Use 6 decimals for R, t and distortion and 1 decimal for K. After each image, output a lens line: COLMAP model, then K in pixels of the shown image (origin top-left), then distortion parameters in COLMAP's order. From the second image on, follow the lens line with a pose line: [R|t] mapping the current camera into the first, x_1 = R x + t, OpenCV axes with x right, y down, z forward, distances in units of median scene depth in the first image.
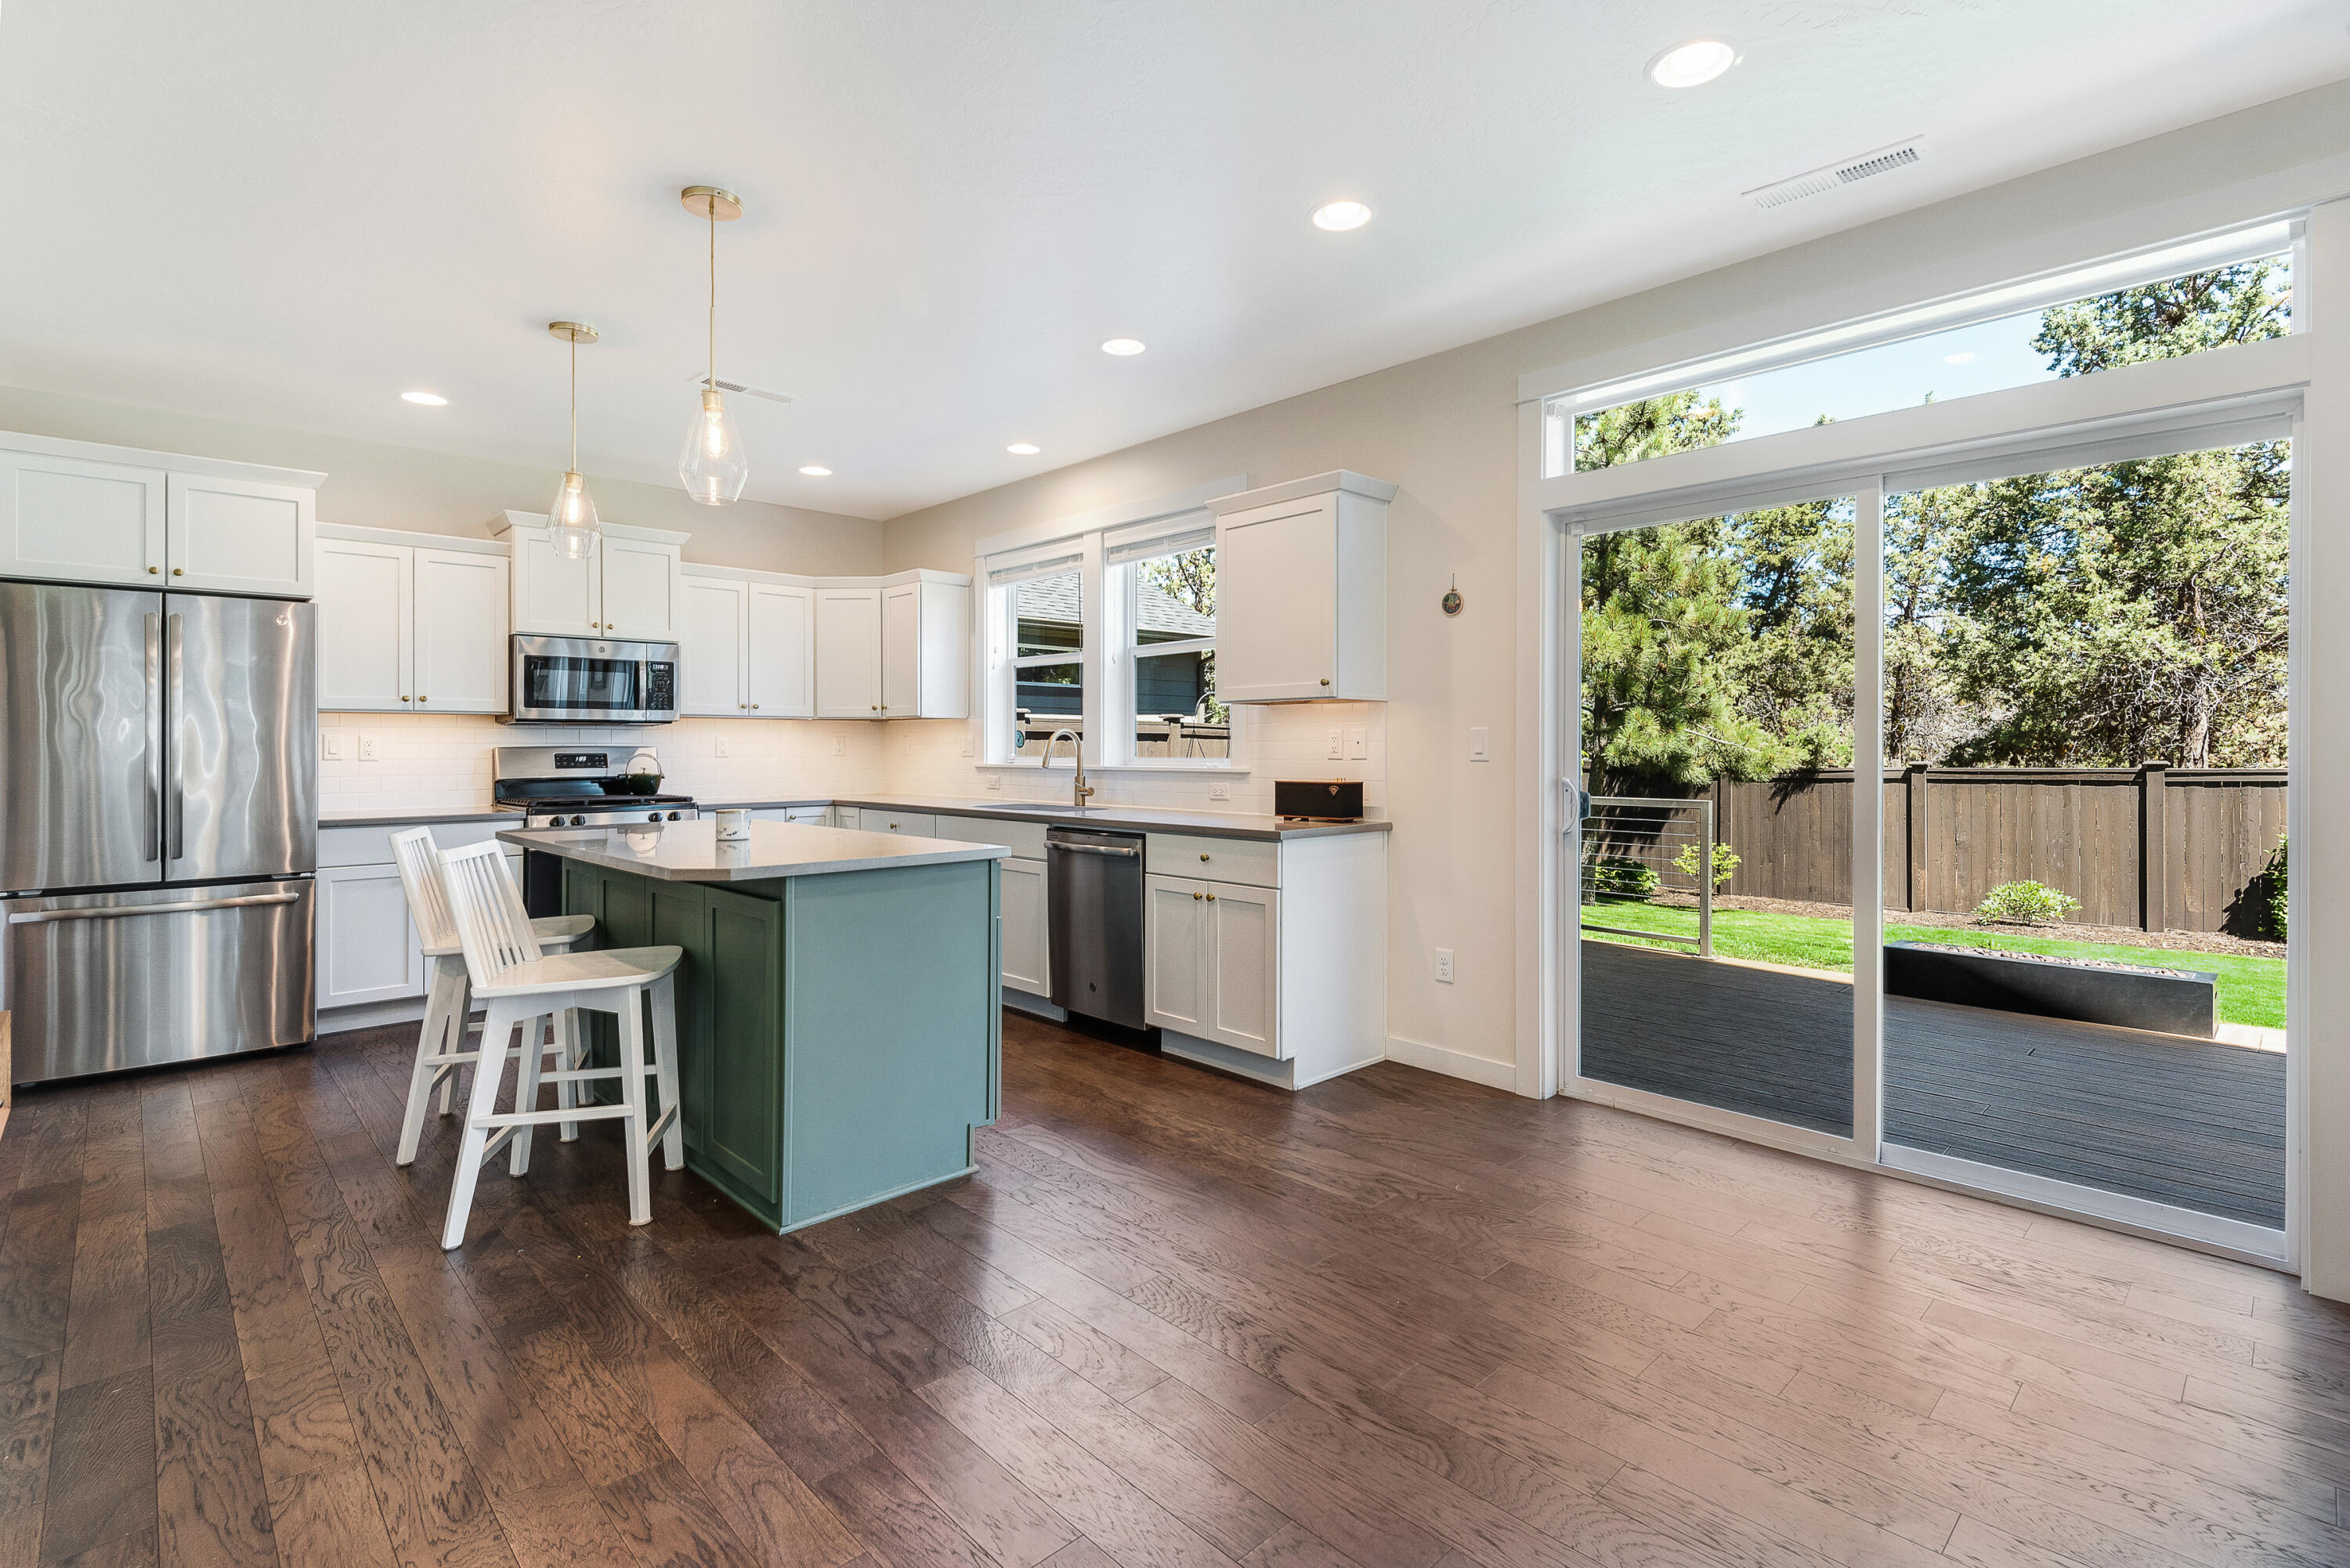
lens RADIAL K [[1055.8, 0, 1174.5], [0, 1055.8, 738.1], [0, 0, 1]] dist [0.000752, -0.009244]
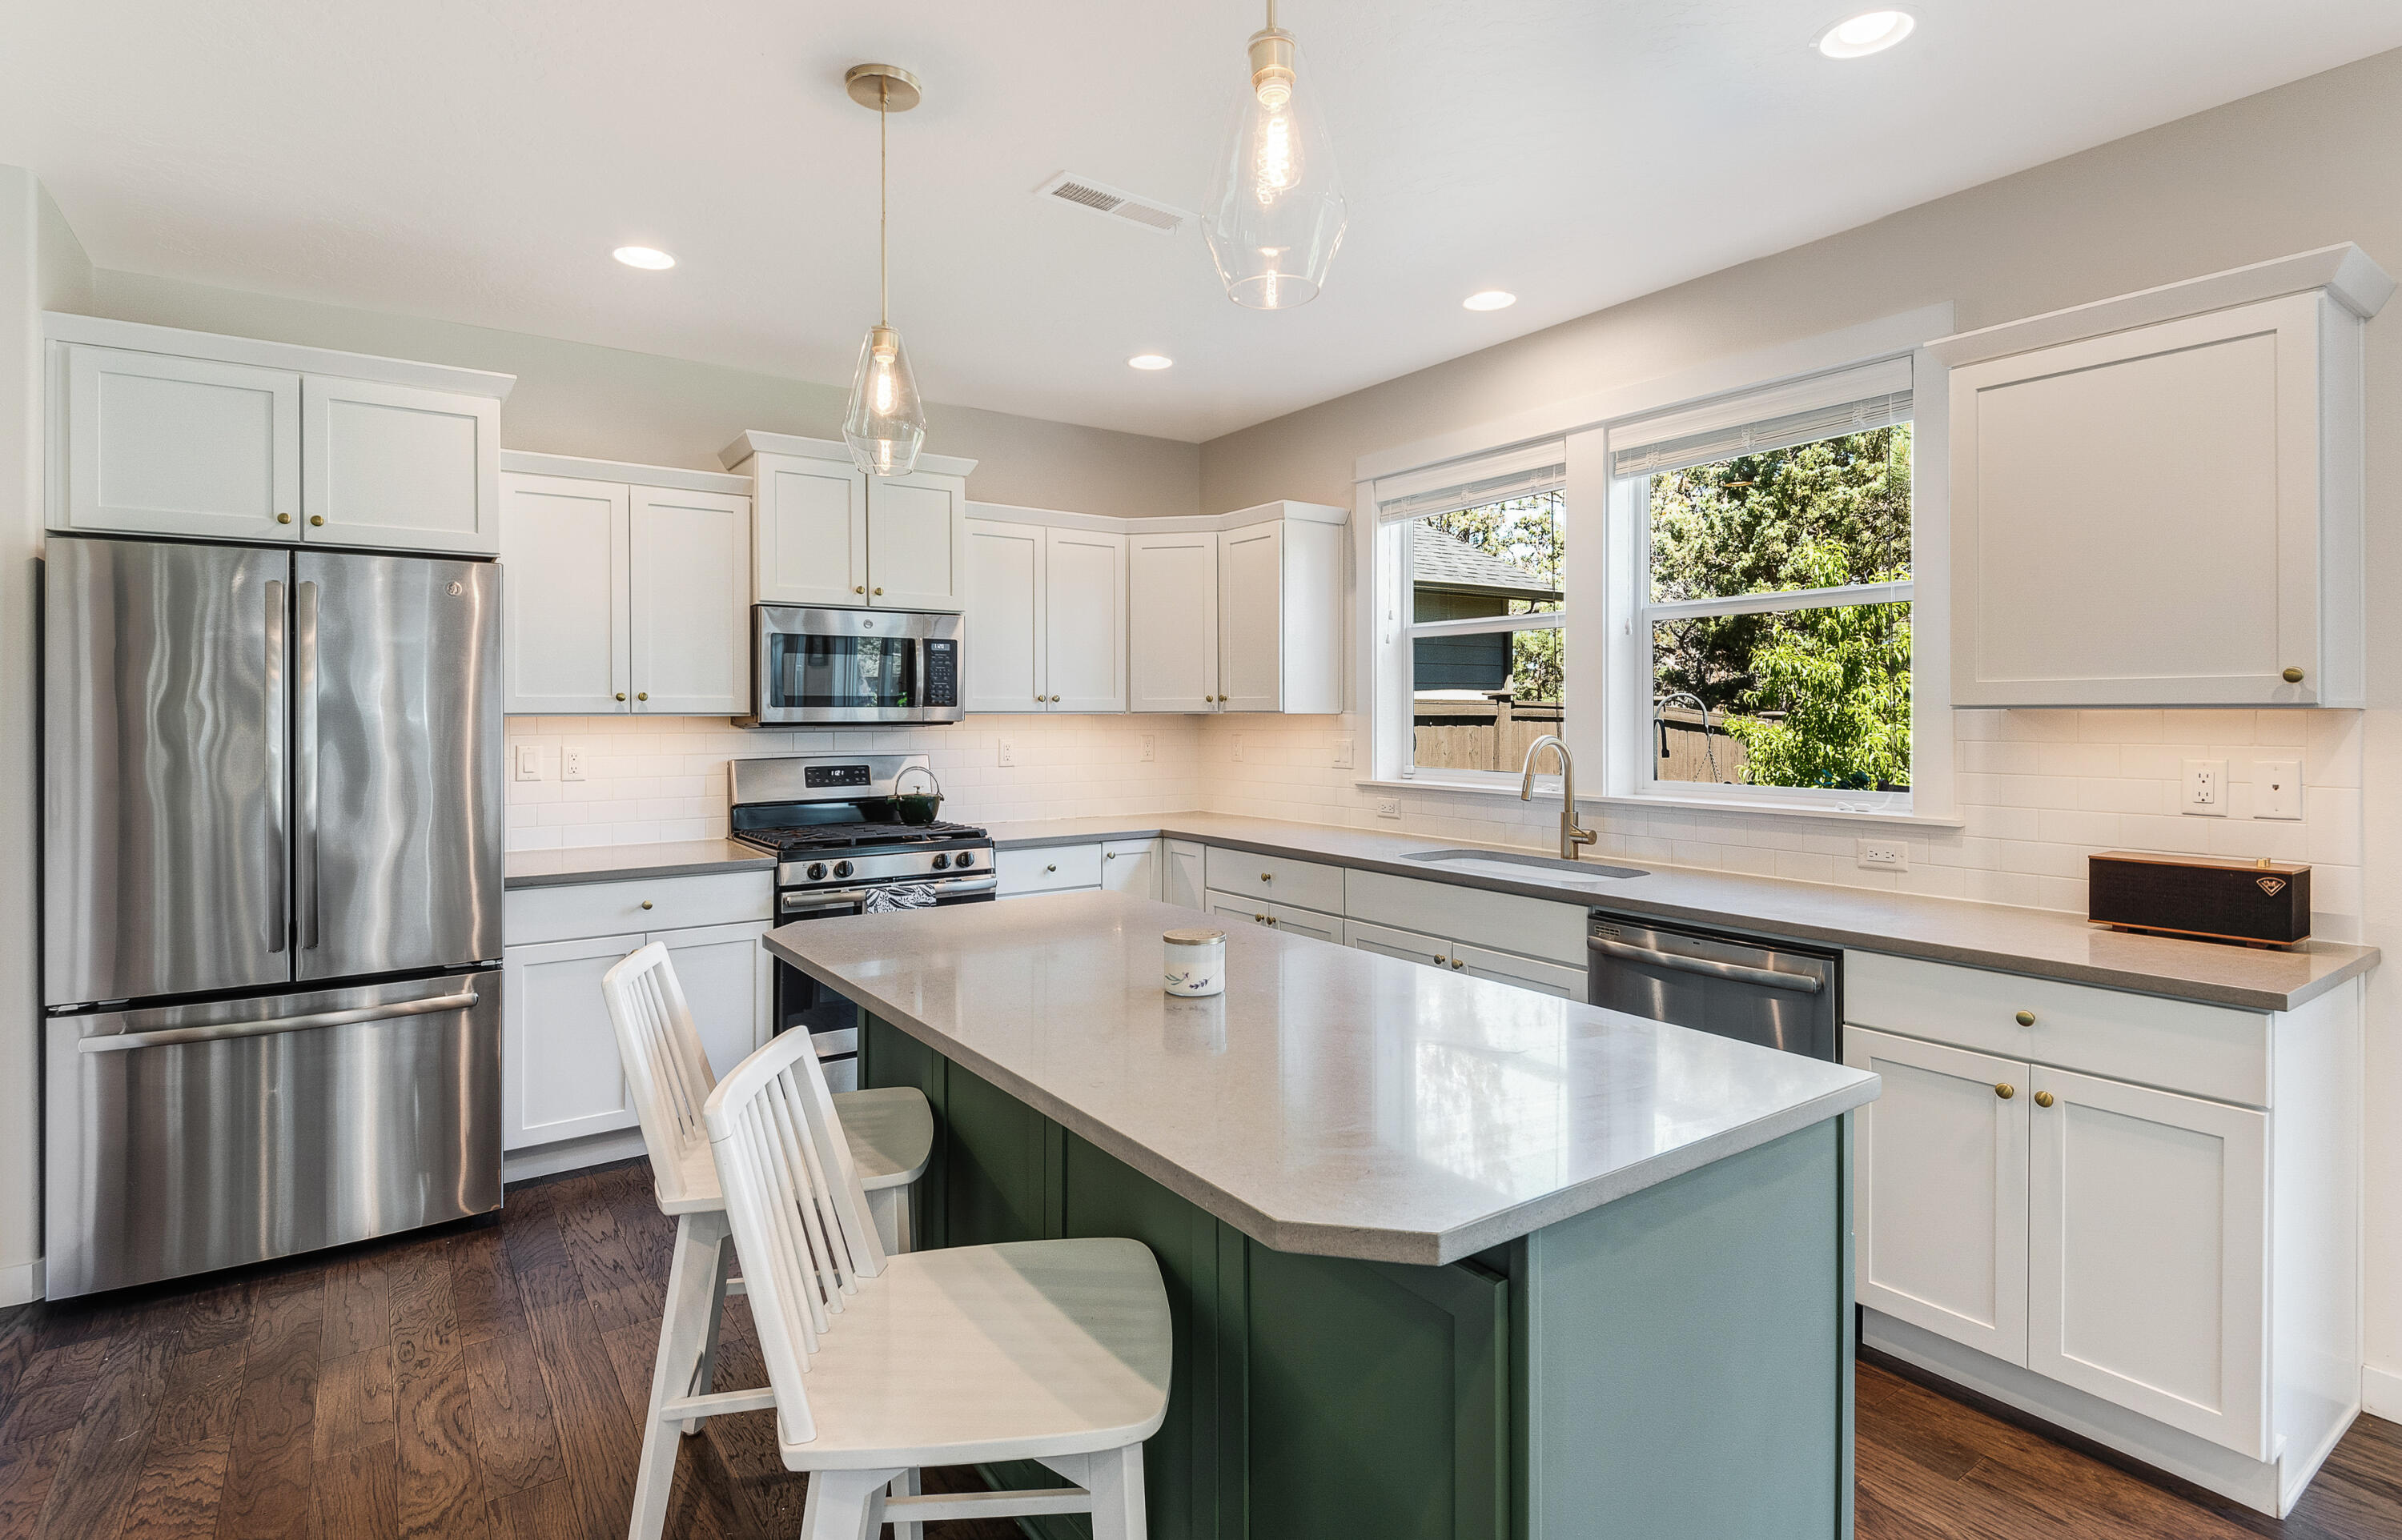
lens RADIAL K [[1154.2, 0, 1162.5], [0, 1154.2, 712.5], [0, 0, 1]] dist [0.036305, -0.025202]
pose [[0.983087, 0.000567, -0.183140, -0.203269], [0.000299, 0.999989, 0.004699, -0.027584], [0.183141, -0.004674, 0.983076, 0.265289]]
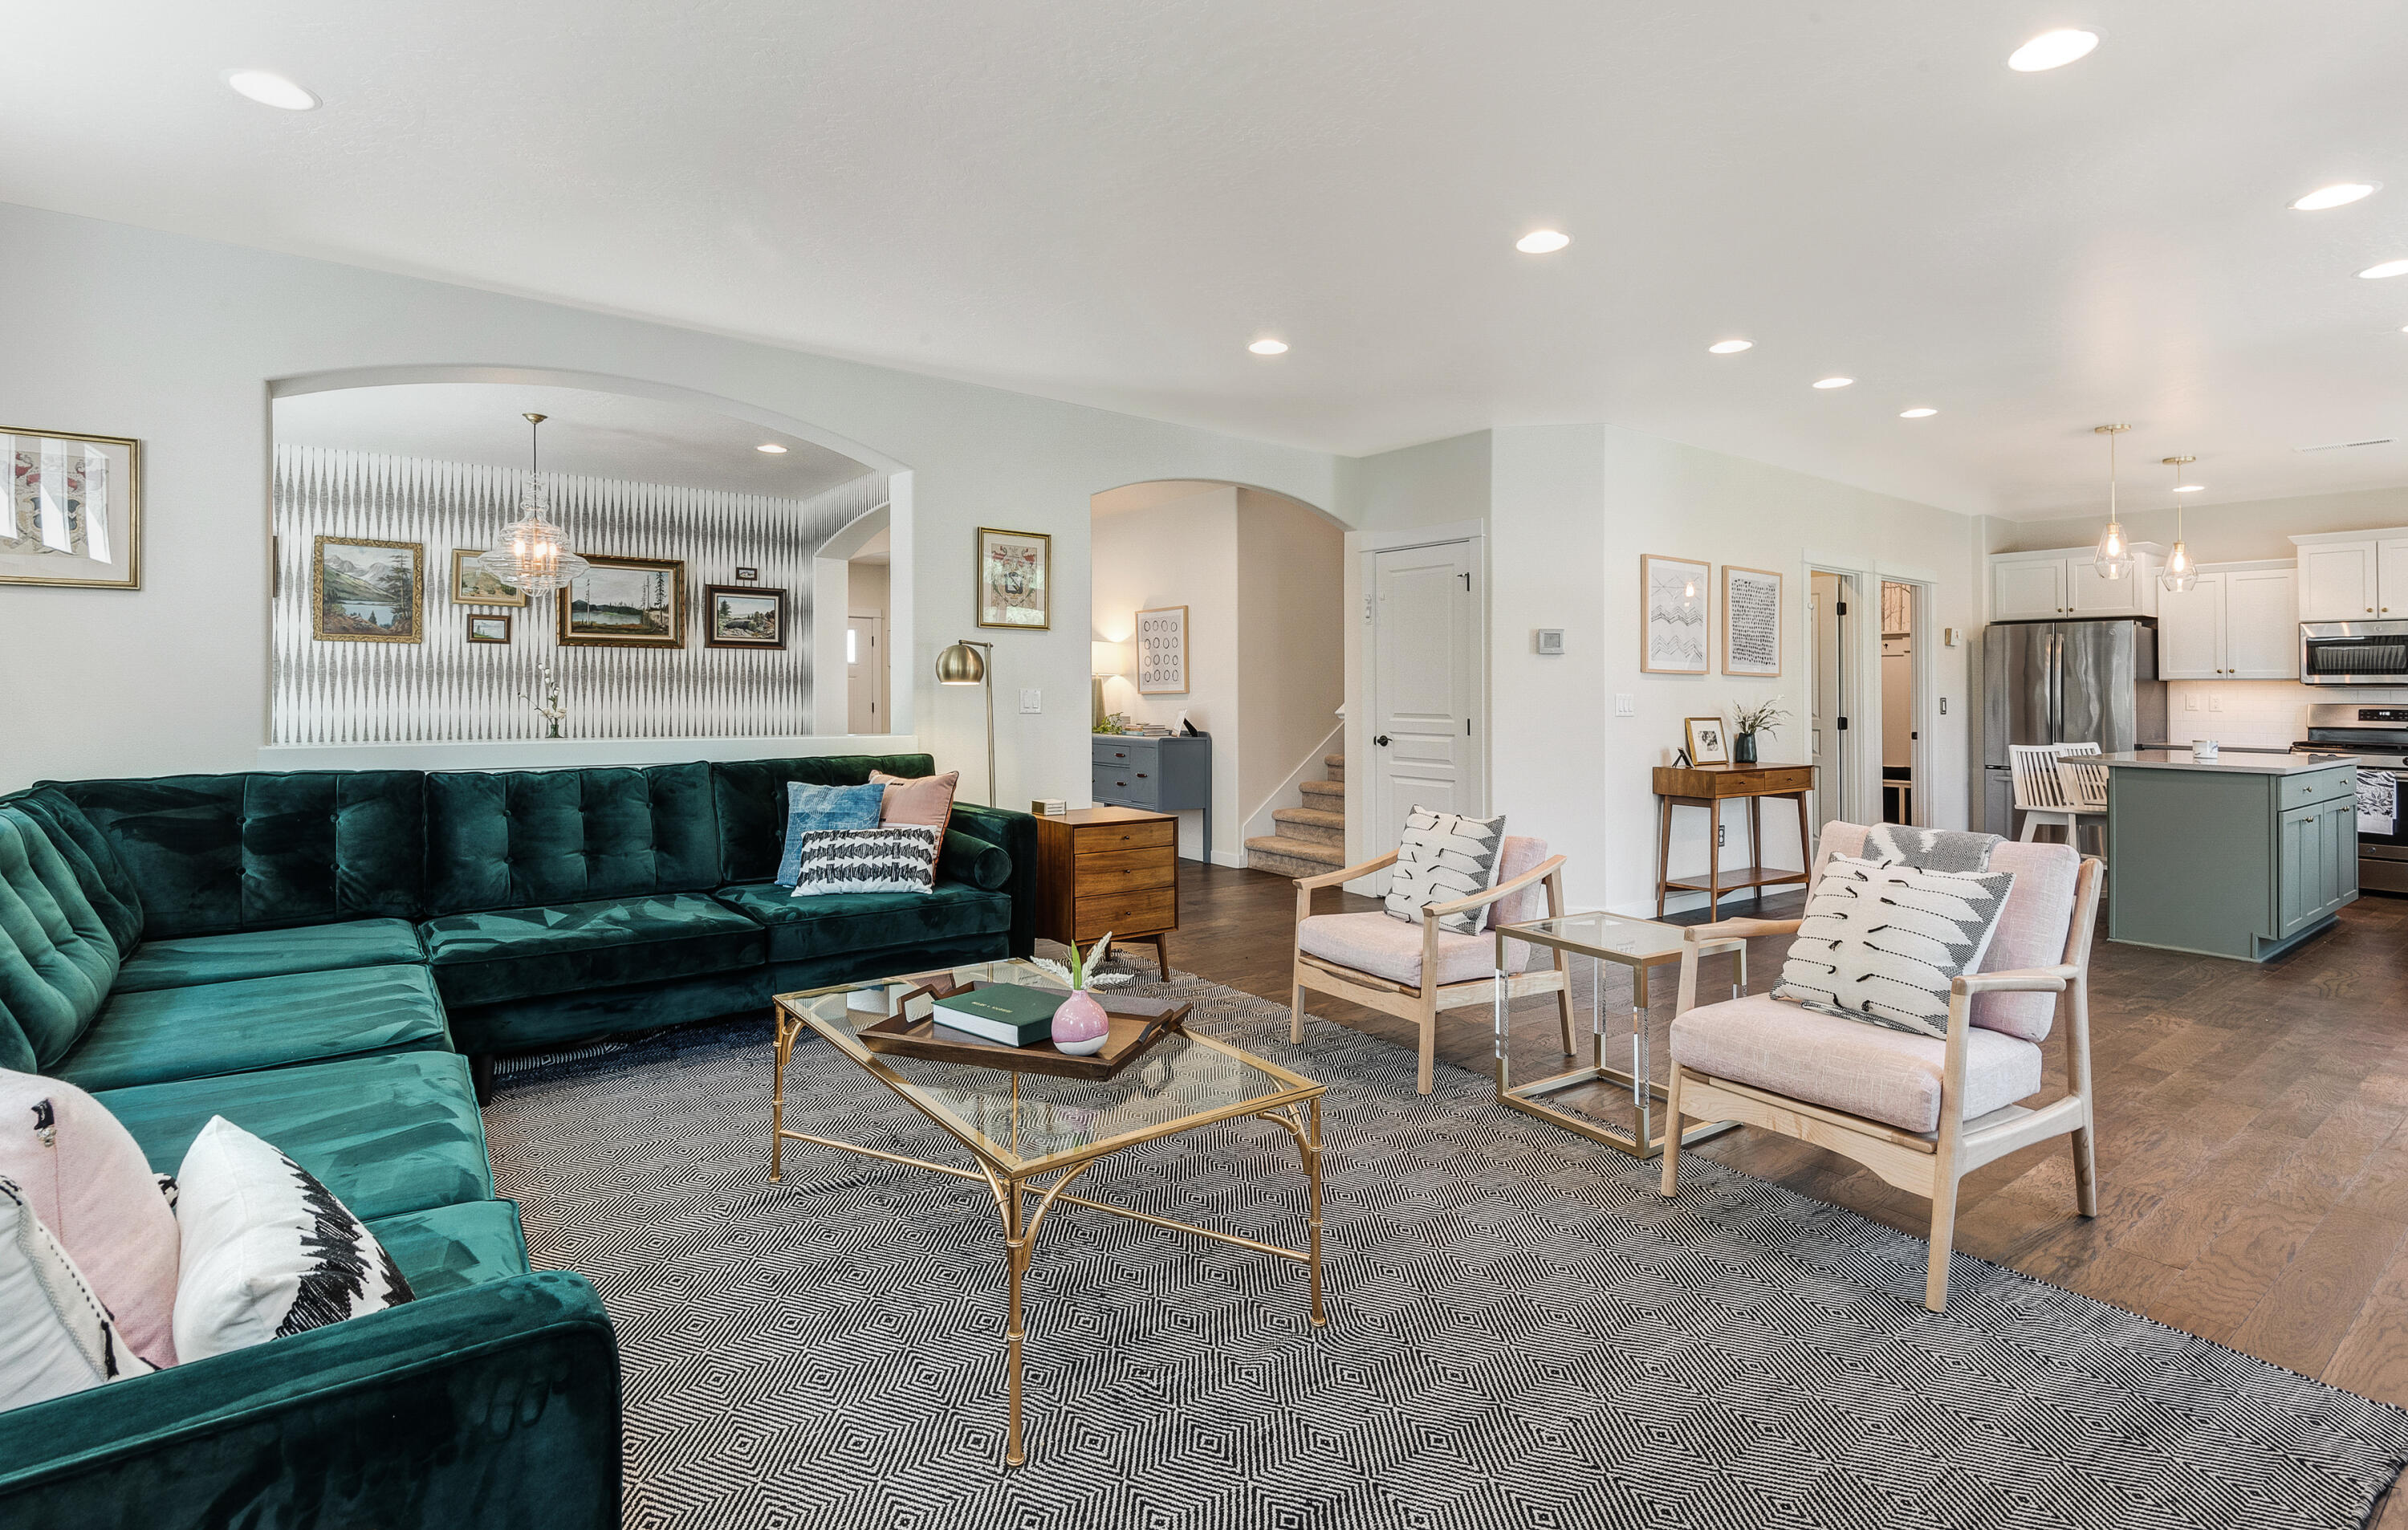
lens RADIAL K [[1112.4, 0, 1195.8], [0, 1112.4, 705.9], [0, 0, 1]] dist [0.026551, -0.023748]
pose [[-0.146644, 0.007714, -0.989159, 1.006834], [-0.000137, 0.999969, 0.007819, 0.000455], [0.989189, 0.001282, -0.146639, -0.217358]]
